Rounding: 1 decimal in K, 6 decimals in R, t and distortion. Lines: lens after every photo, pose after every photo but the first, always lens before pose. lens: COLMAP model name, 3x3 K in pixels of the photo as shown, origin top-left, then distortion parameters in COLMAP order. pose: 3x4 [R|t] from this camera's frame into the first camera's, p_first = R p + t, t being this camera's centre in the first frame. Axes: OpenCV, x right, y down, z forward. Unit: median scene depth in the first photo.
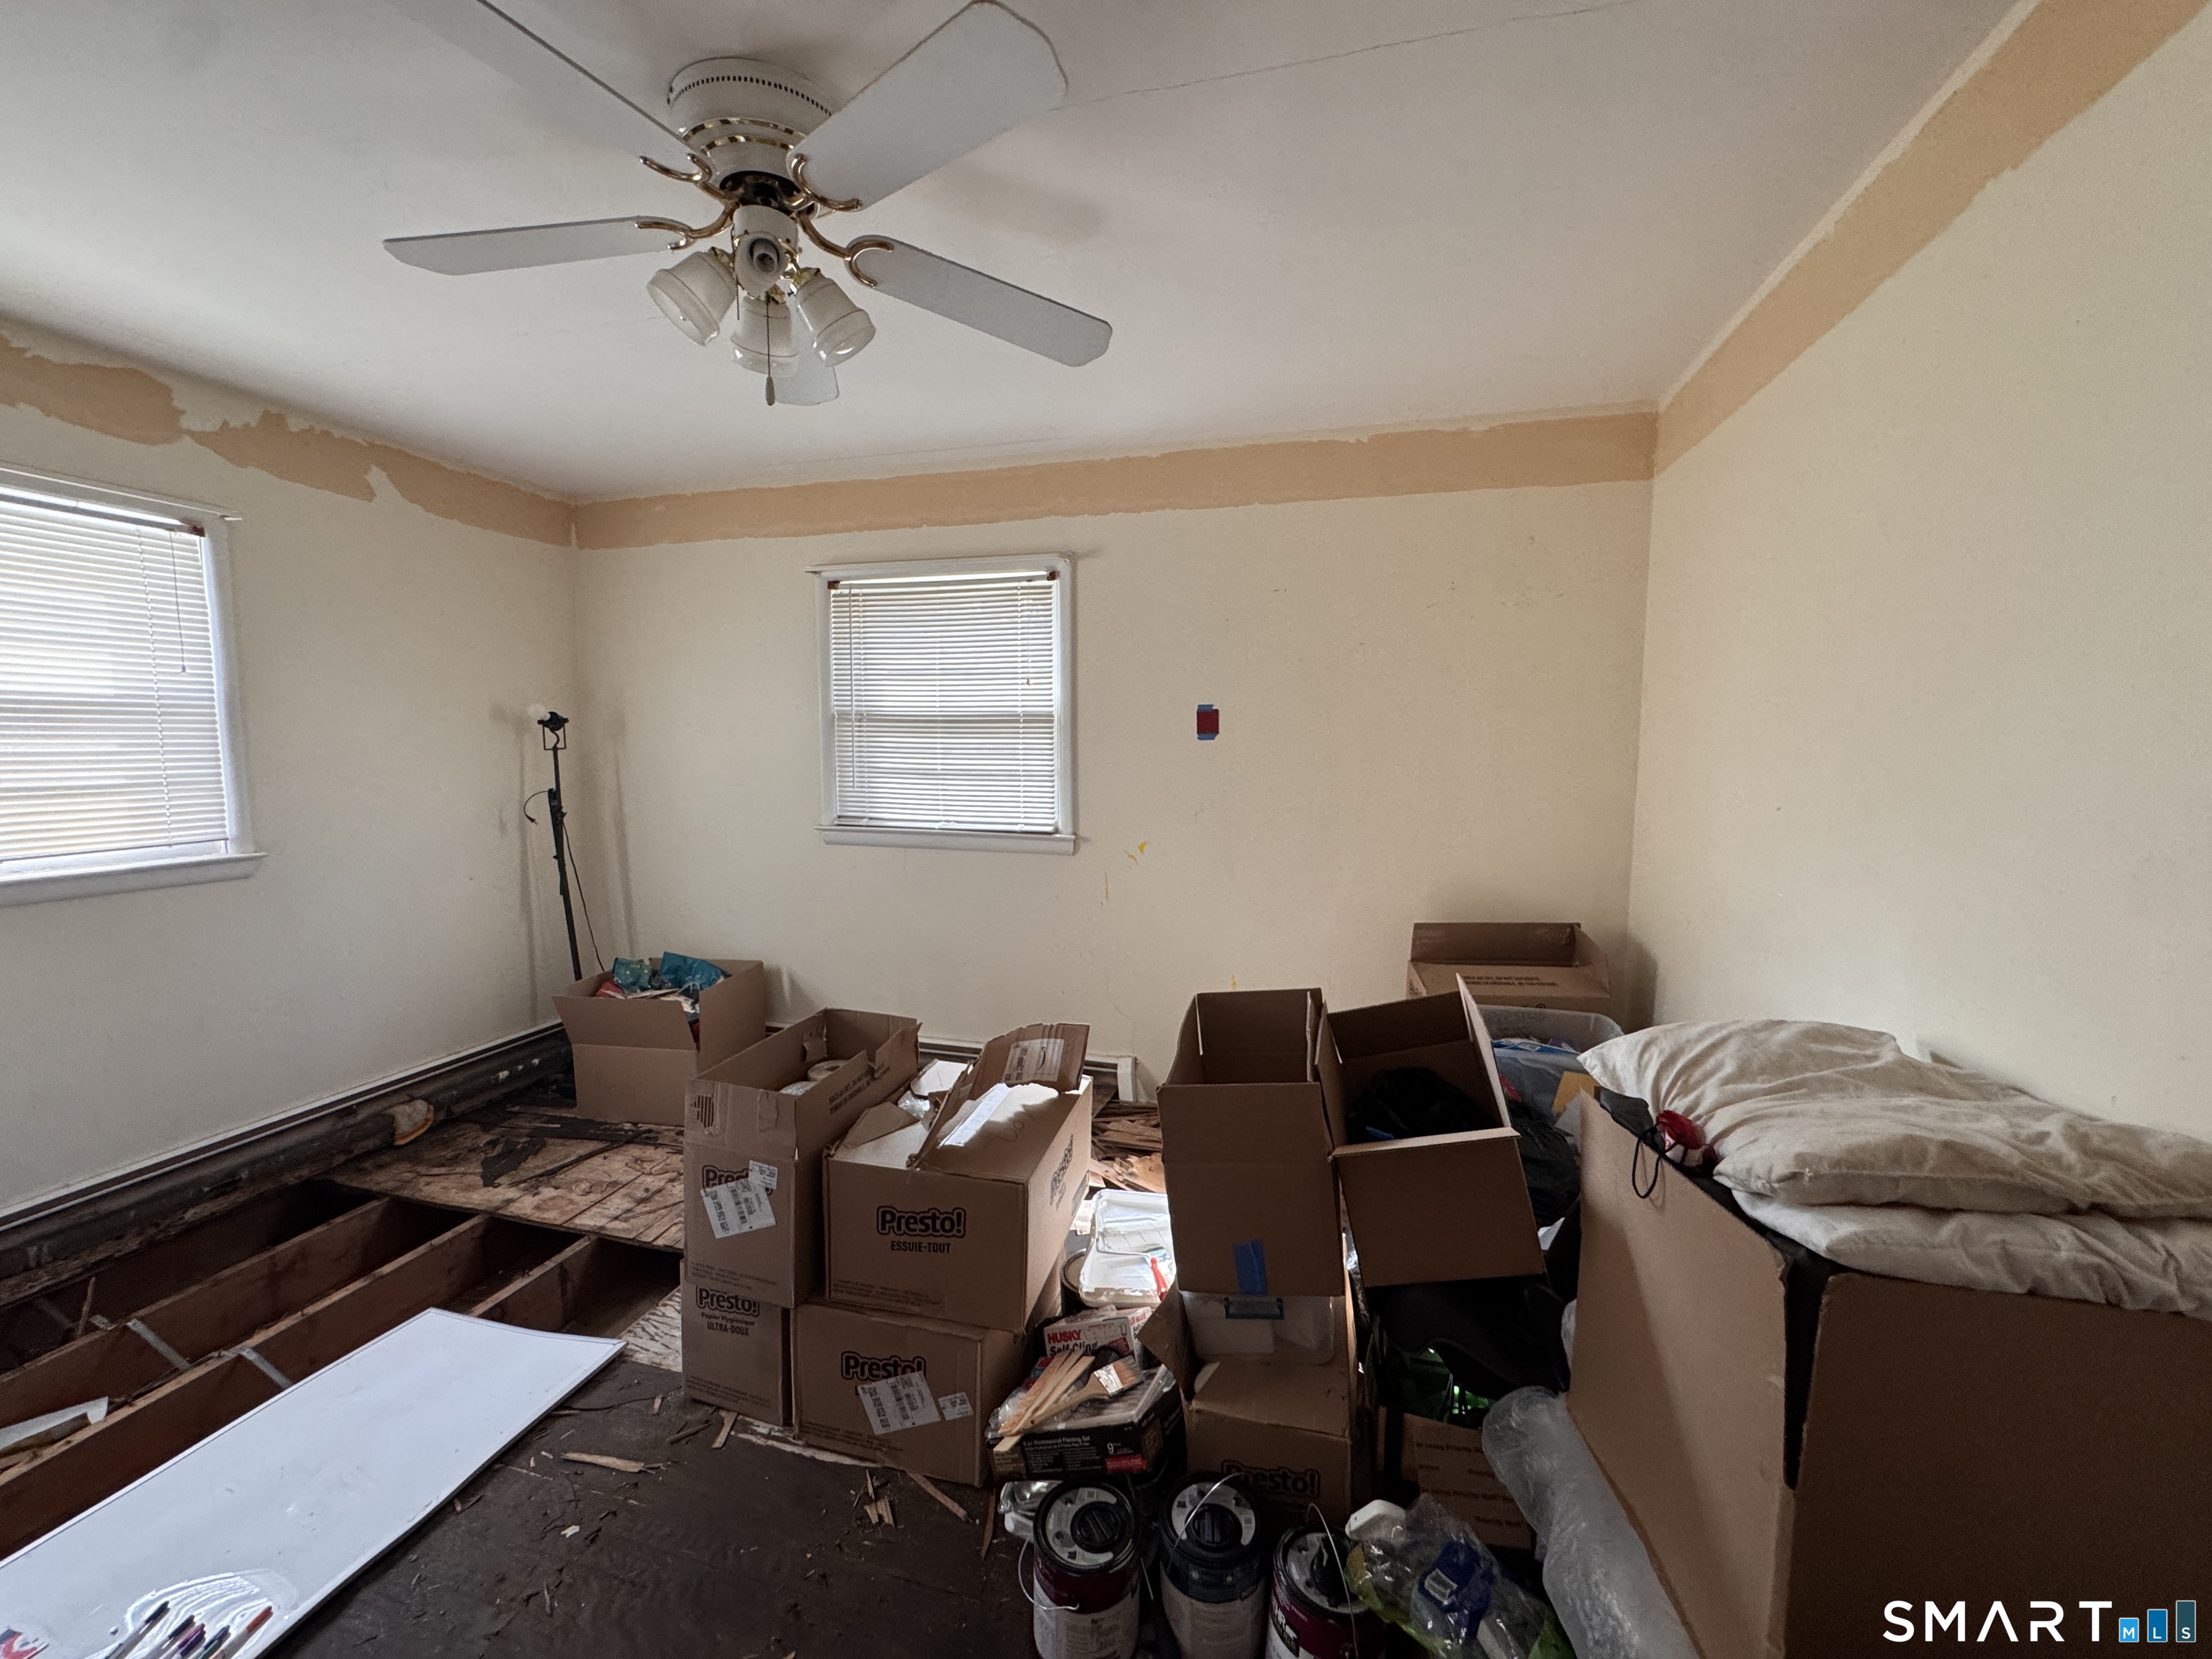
lens RADIAL K [[881.5, 0, 1106.6], [0, 881.5, 829.6], [0, 0, 1]] dist [-0.004136, 0.001005]
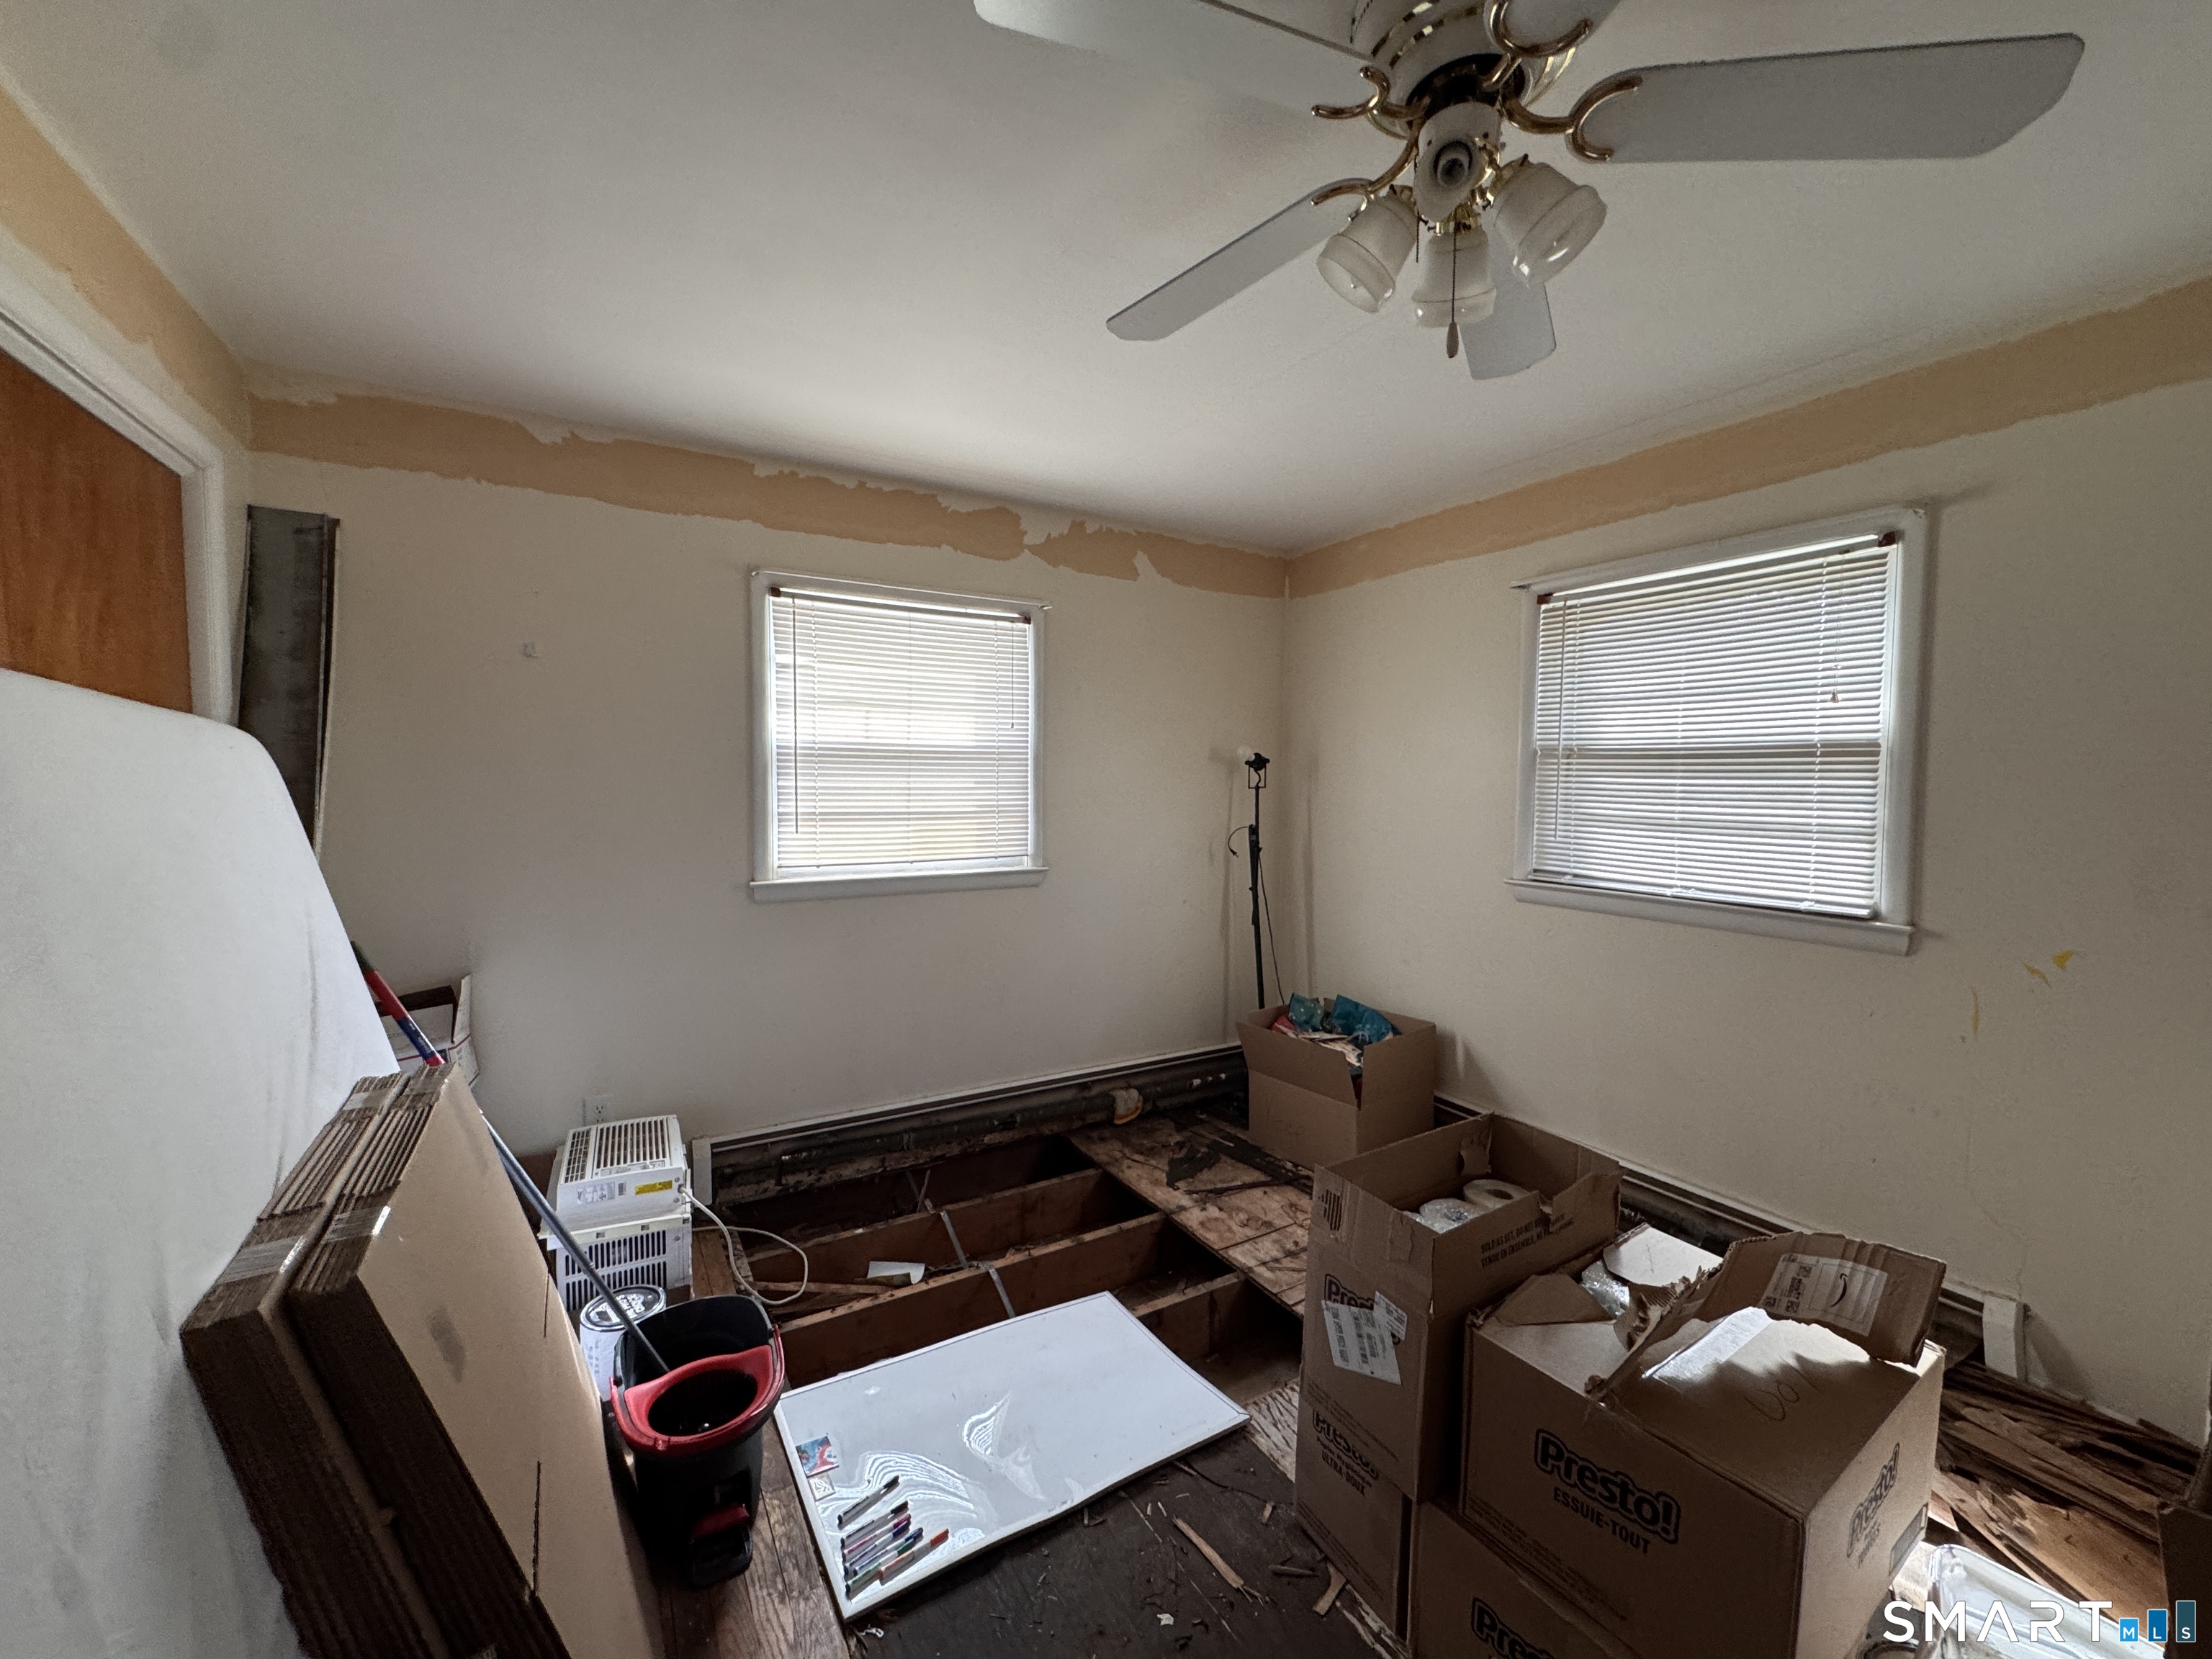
lens RADIAL K [[881.5, 0, 1105.2], [0, 881.5, 826.8], [0, 0, 1]] dist [-0.004136, 0.001005]
pose [[0.721576, 0.039538, -0.691205, -0.026611], [-0.072646, 0.997181, -0.018798, -0.015134], [0.688513, 0.063777, 0.722414, 0.146200]]
